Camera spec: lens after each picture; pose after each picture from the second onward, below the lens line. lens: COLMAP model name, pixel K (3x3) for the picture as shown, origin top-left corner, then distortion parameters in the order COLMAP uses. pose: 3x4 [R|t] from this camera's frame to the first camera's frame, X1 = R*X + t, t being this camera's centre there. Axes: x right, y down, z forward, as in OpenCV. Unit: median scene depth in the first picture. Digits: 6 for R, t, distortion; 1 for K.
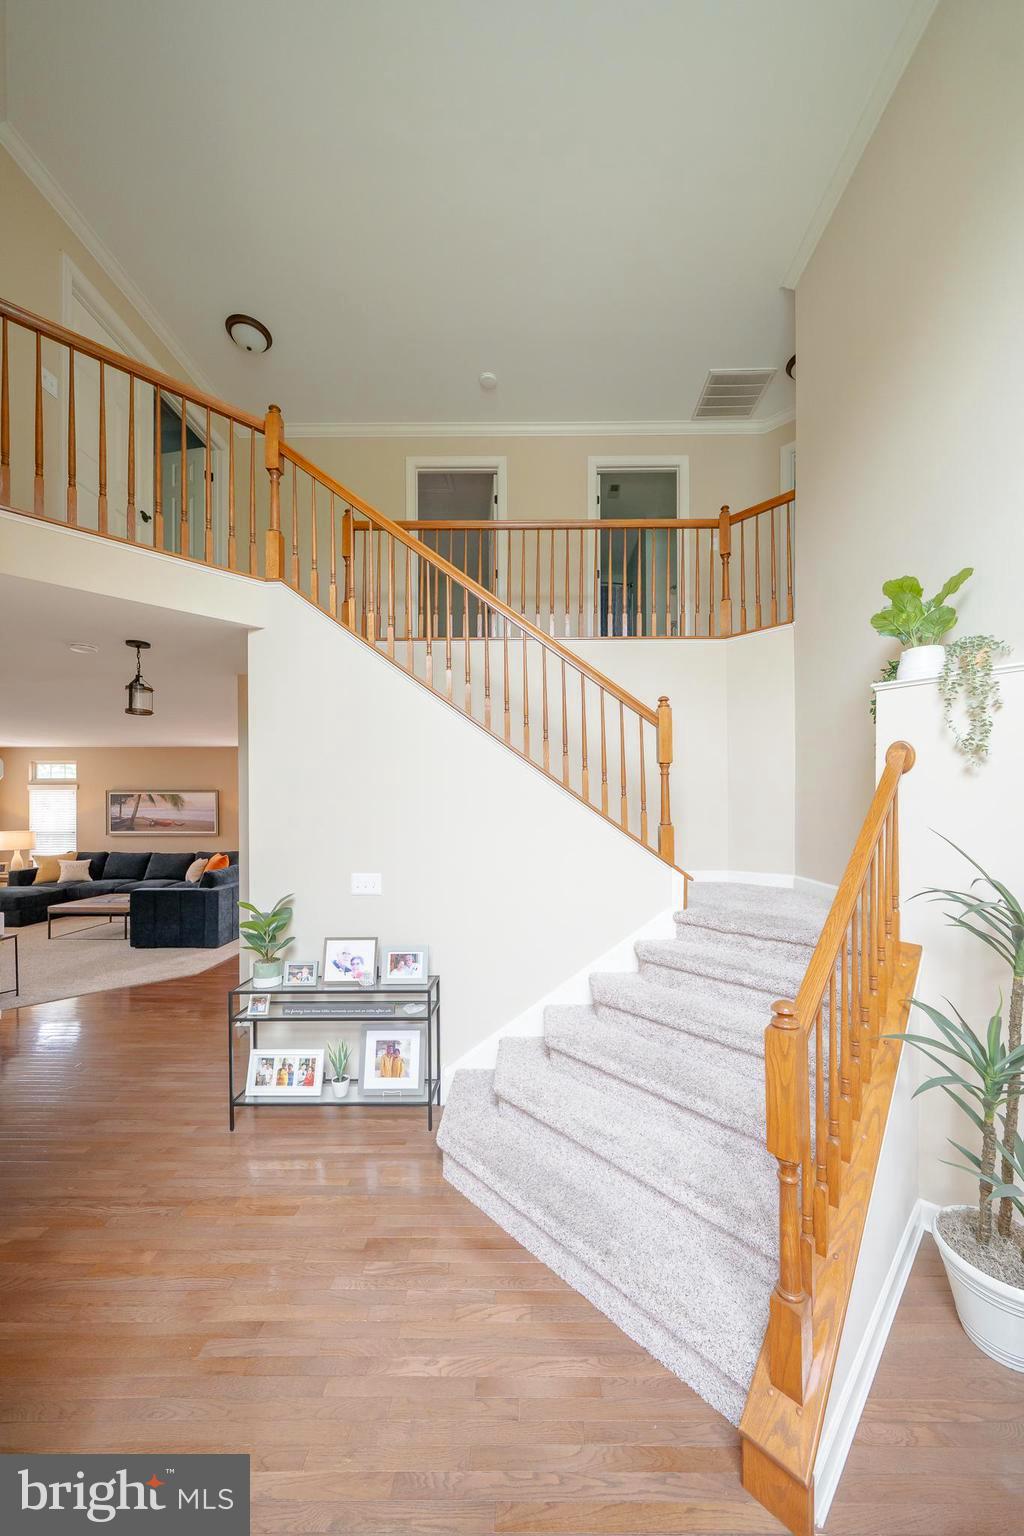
lens RADIAL K [[526.7, 0, 493.6], [0, 526.7, 794.9], [0, 0, 1]] dist [-0.006196, 0.000692]
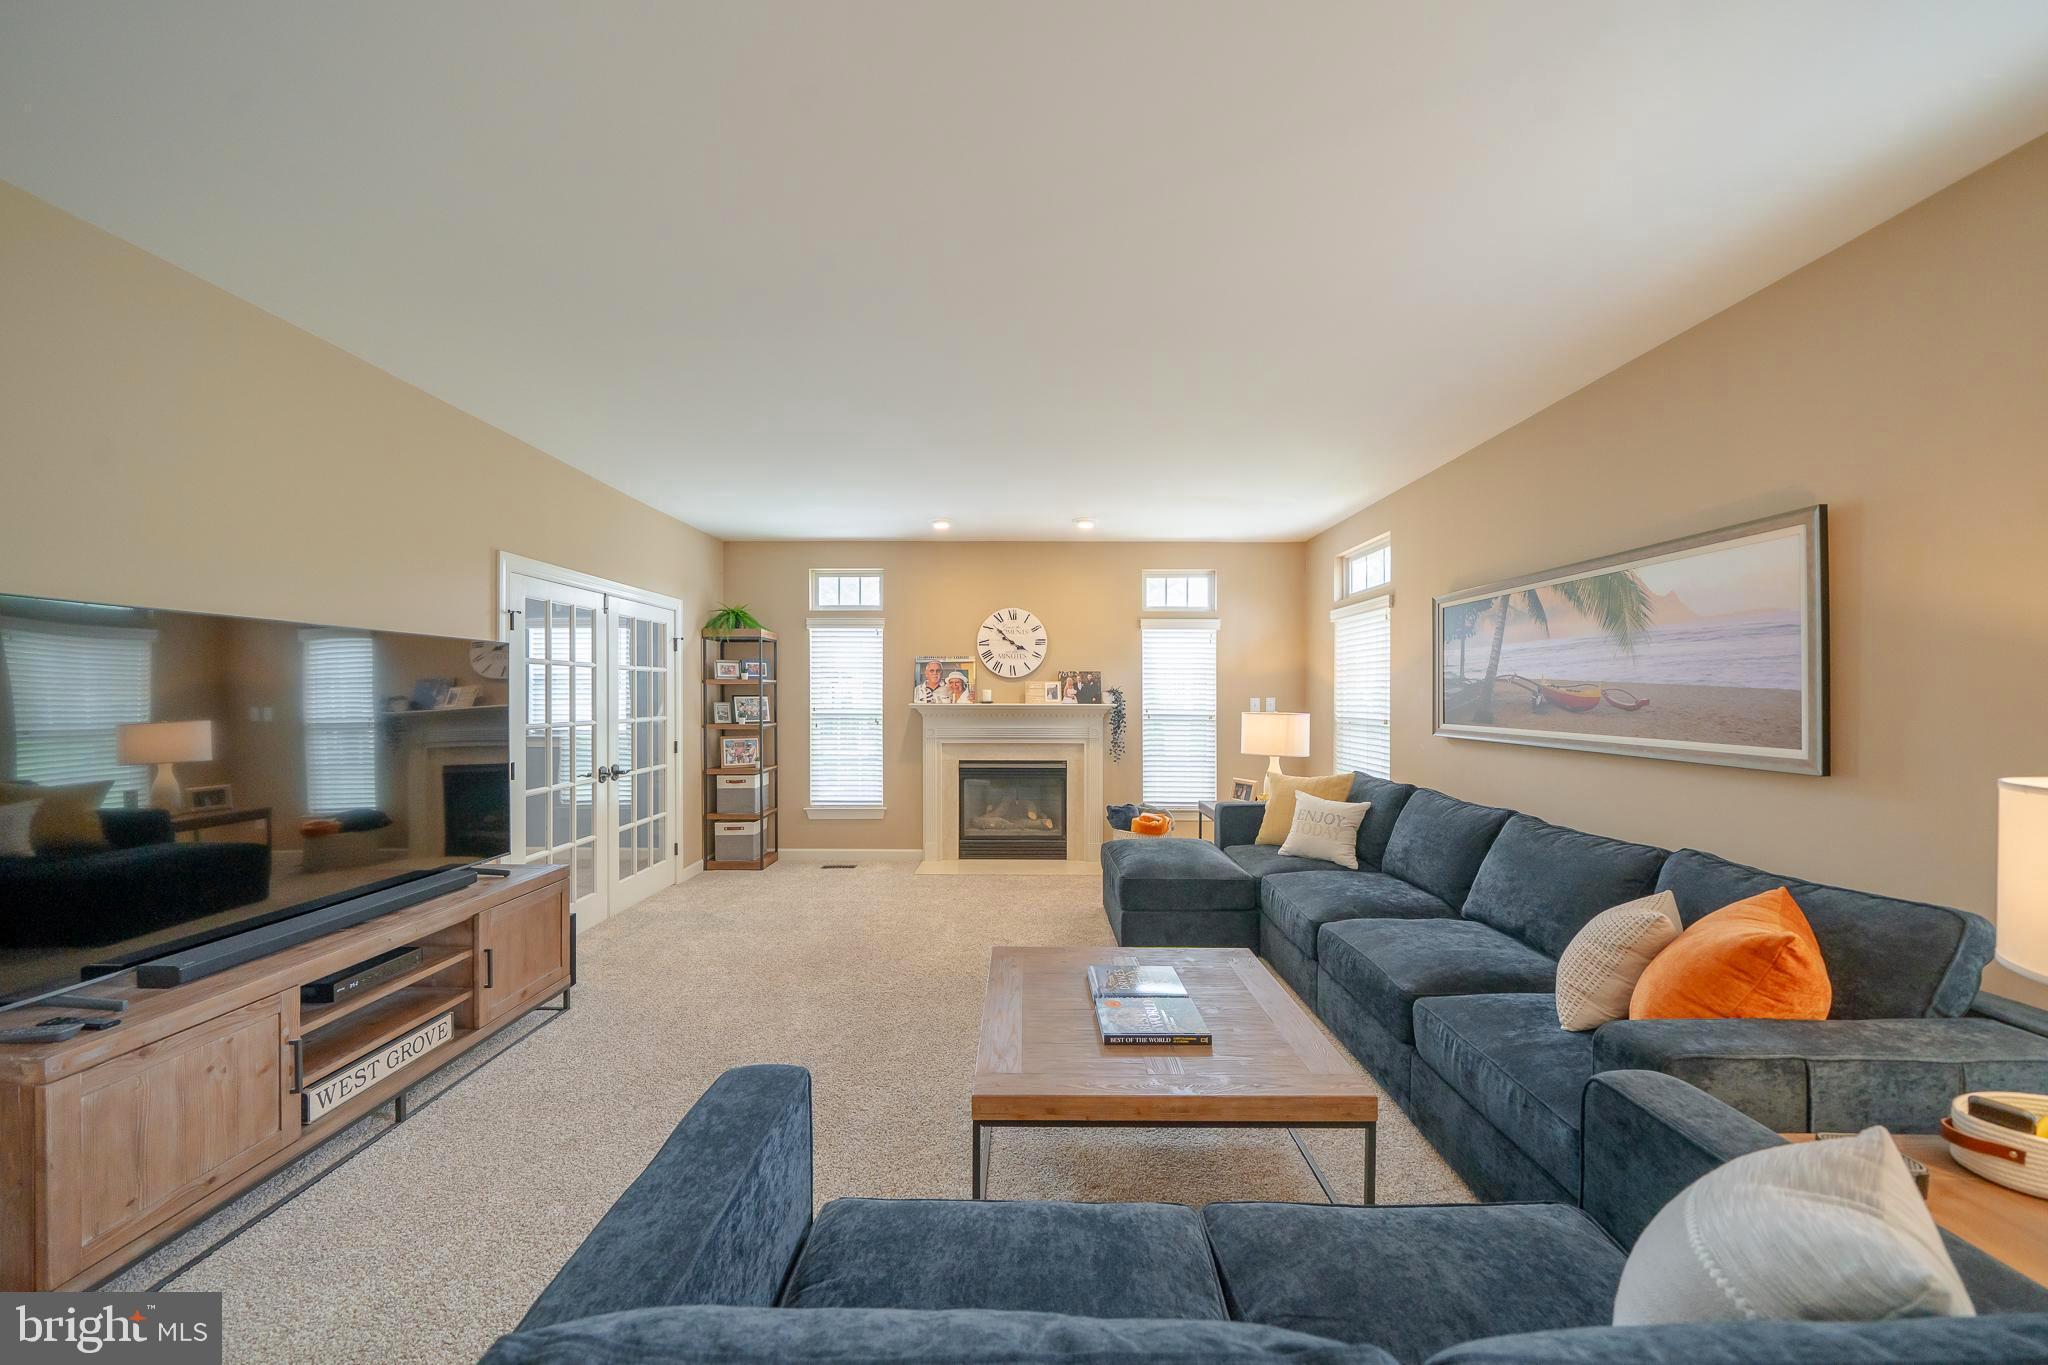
lens RADIAL K [[702.2, 0, 1019.8], [0, 702.2, 693.4], [0, 0, 1]] dist [-0.006196, 0.000692]
pose [[-0.002823, -0.000640, -0.999996, -0.419246], [0.008090, 0.999967, -0.000663, 0.068940], [0.999963, -0.008092, -0.002818, 1.038379]]
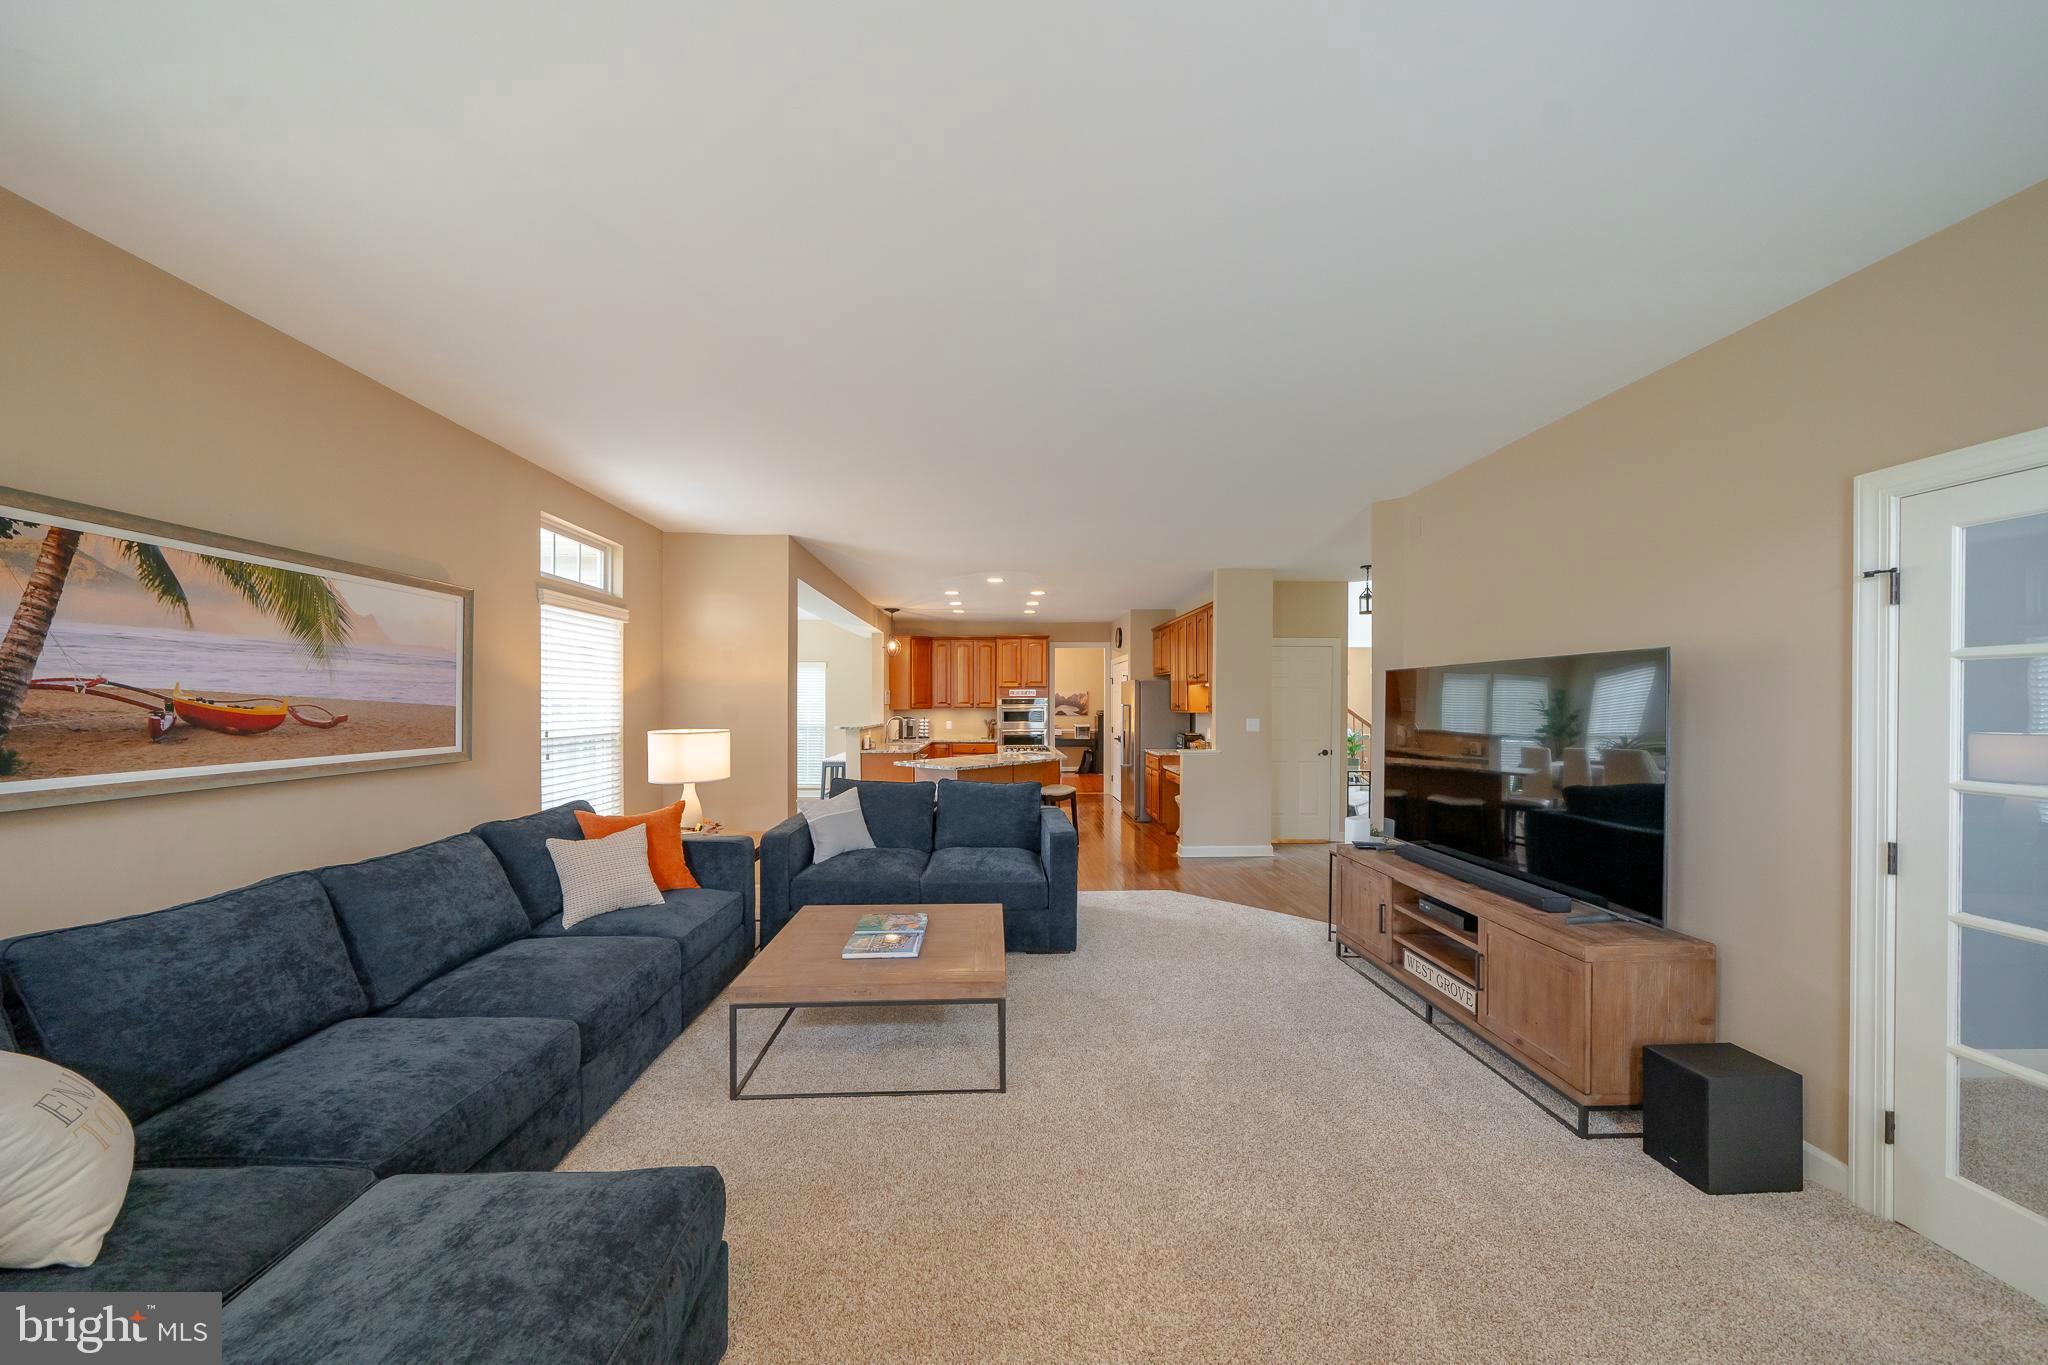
lens RADIAL K [[702.2, 0, 1014.8], [0, 702.2, 706.1], [0, 0, 1]] dist [-0.006196, 0.000692]
pose [[-0.038231, -0.005420, 0.999254, -1.237749], [-0.011565, 0.999921, 0.004981, 0.063183], [-0.999202, -0.011366, -0.038290, 1.031770]]
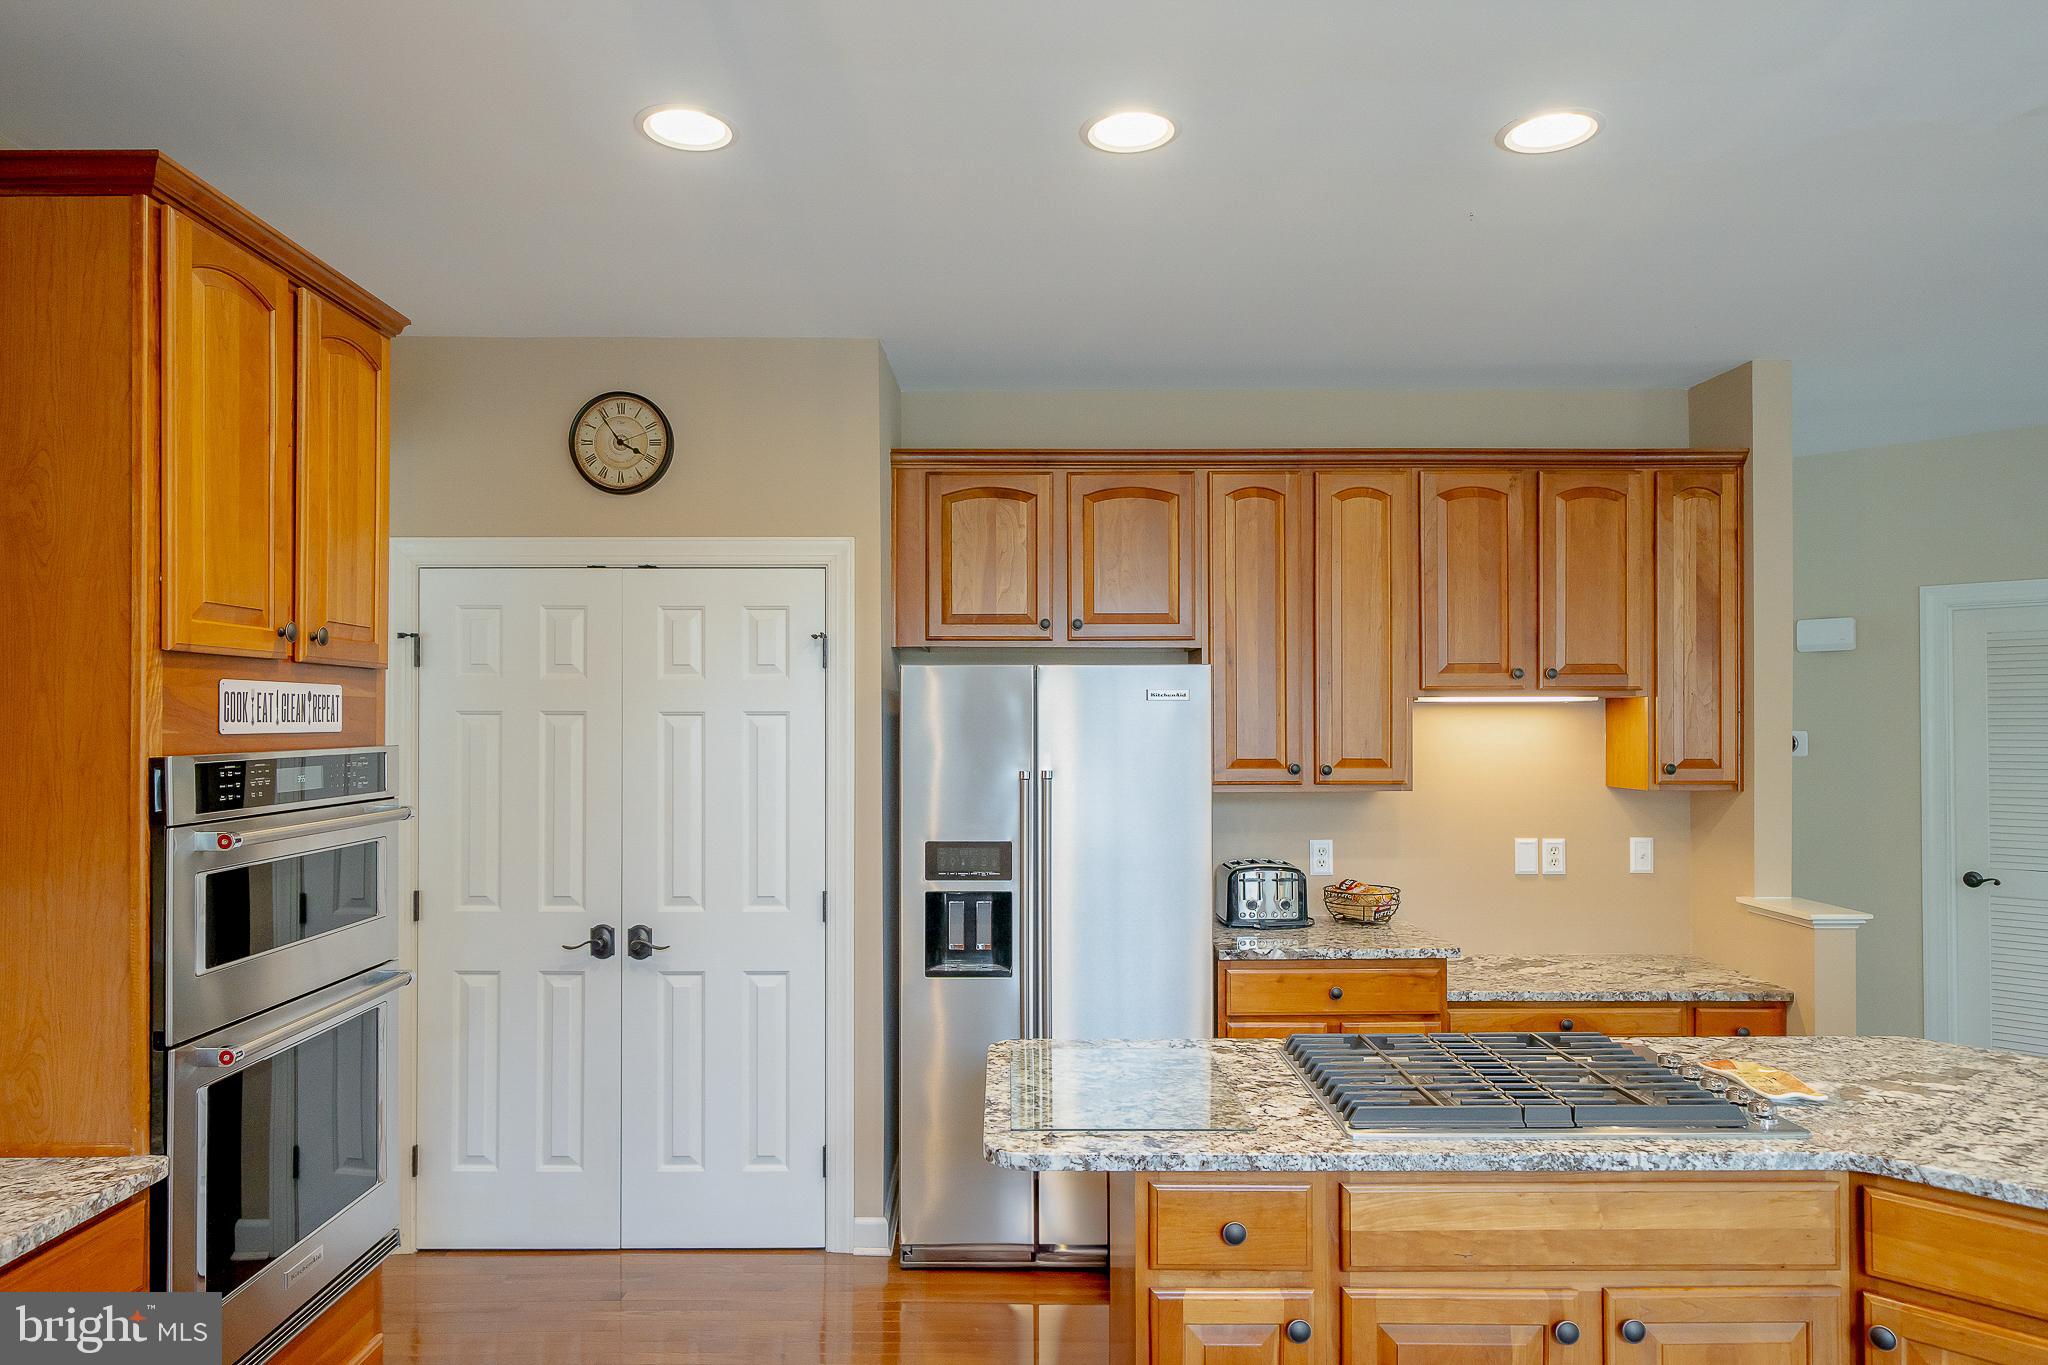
lens RADIAL K [[1281.2, 0, 1007.6], [0, 1281.2, 710.7], [0, 0, 1]] dist [-0.002051, -0.001976]
pose [[-0.999871, 0.001416, -0.016015, 0.132886], [0.001723, 0.999814, -0.019203, 0.049233], [0.015985, -0.019228, -0.999687, 1.314704]]
